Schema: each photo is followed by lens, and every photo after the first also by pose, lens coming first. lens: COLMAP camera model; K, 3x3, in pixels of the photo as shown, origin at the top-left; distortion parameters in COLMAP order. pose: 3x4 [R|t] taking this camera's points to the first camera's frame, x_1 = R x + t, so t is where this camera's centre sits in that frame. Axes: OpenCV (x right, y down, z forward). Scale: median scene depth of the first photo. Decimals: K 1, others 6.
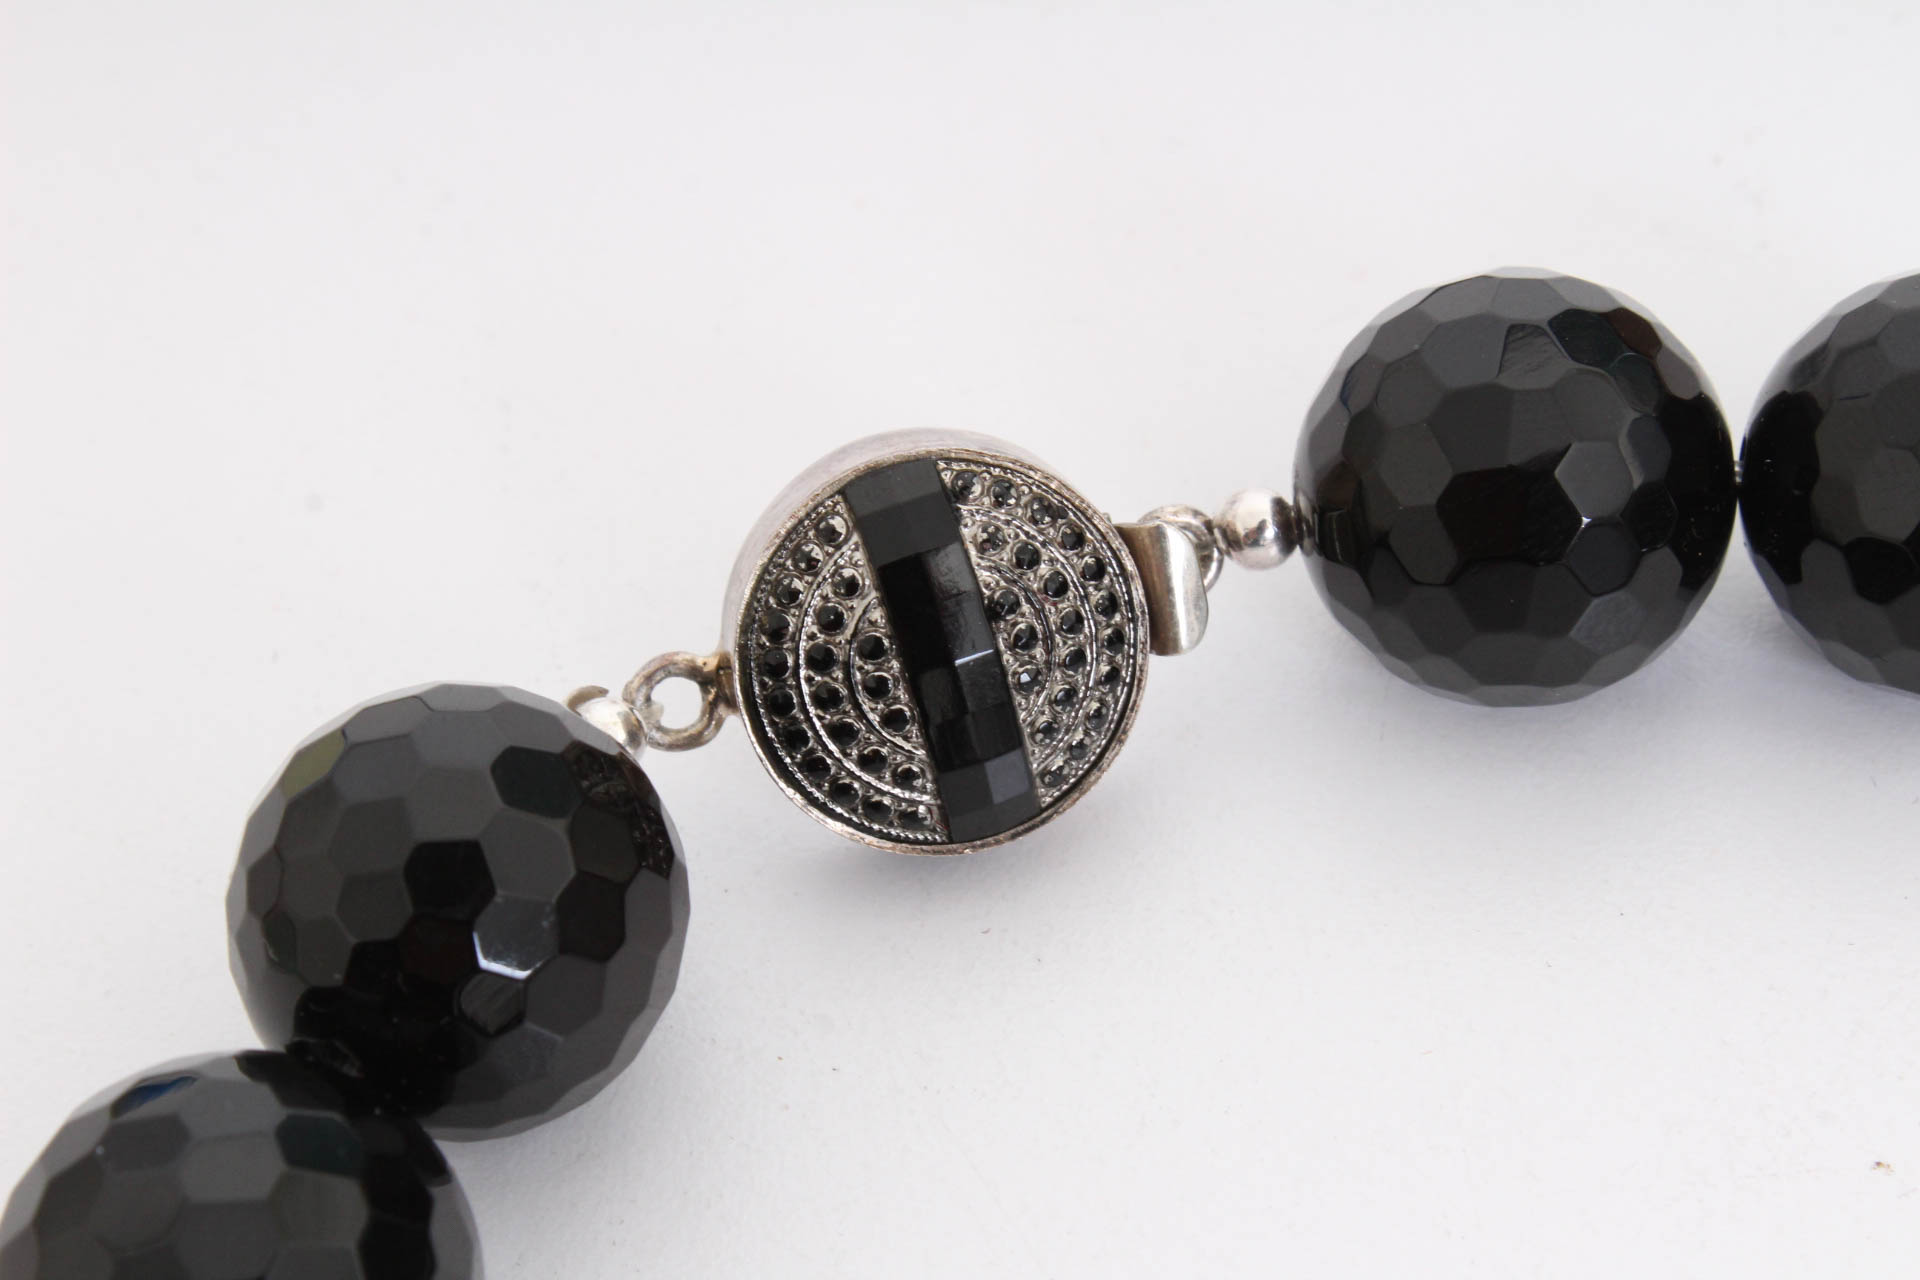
lens RADIAL K [[6070.5, 0, 960.0], [0, 6070.5, 640.0], [0, 0, 1]] dist [0.210464, 1.299144]
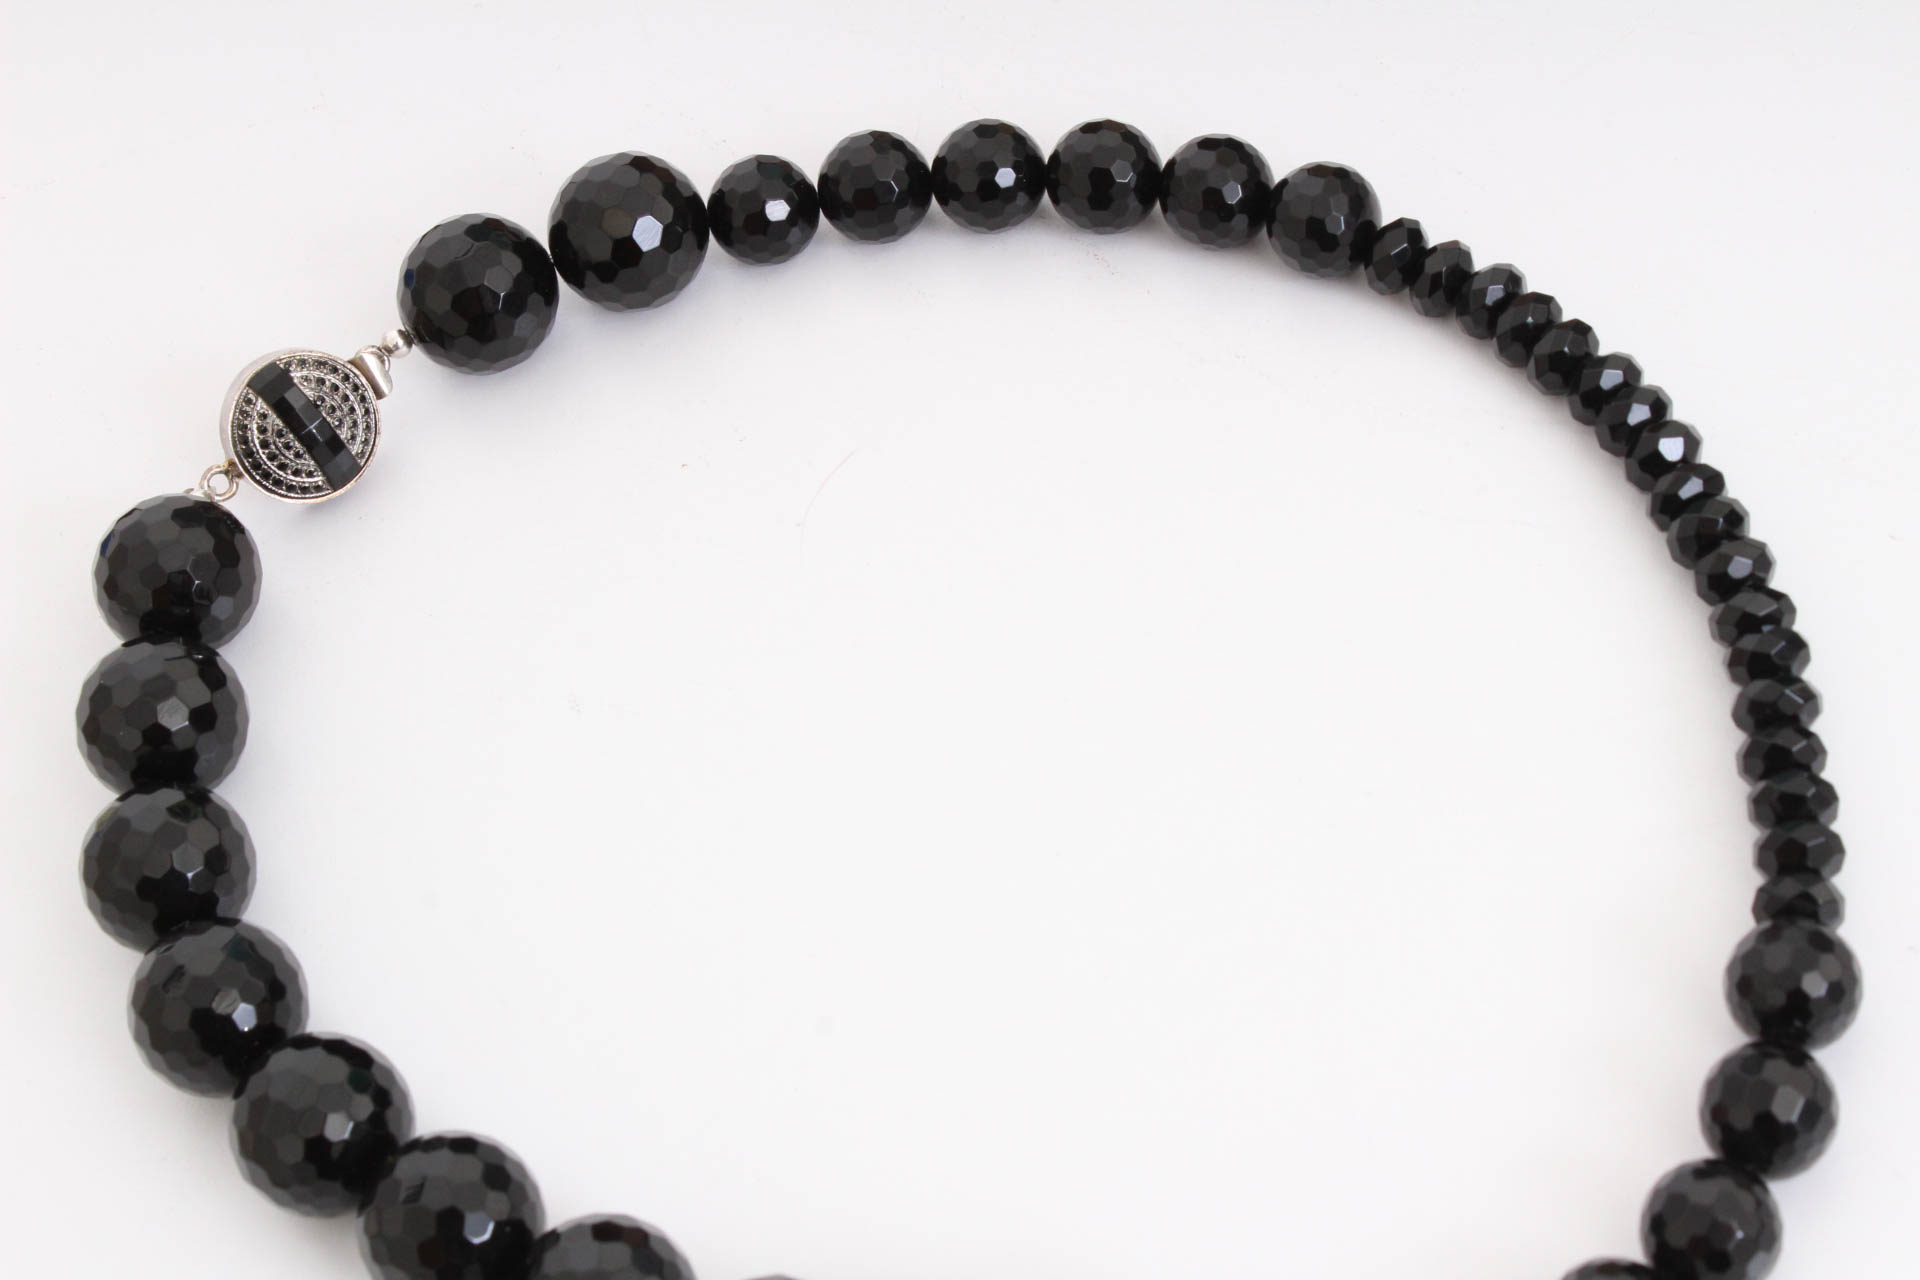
lens RADIAL K [[3872.9, 0, 960.0], [0, 3872.9, 640.0], [0, 0, 1]] dist [0.005113, 0.016027]
pose [[0.911400, -0.384179, 0.147502, -0.028410], [0.375834, 0.923058, 0.081929, 0.058837], [-0.167628, -0.019234, 0.985663, -0.773004]]
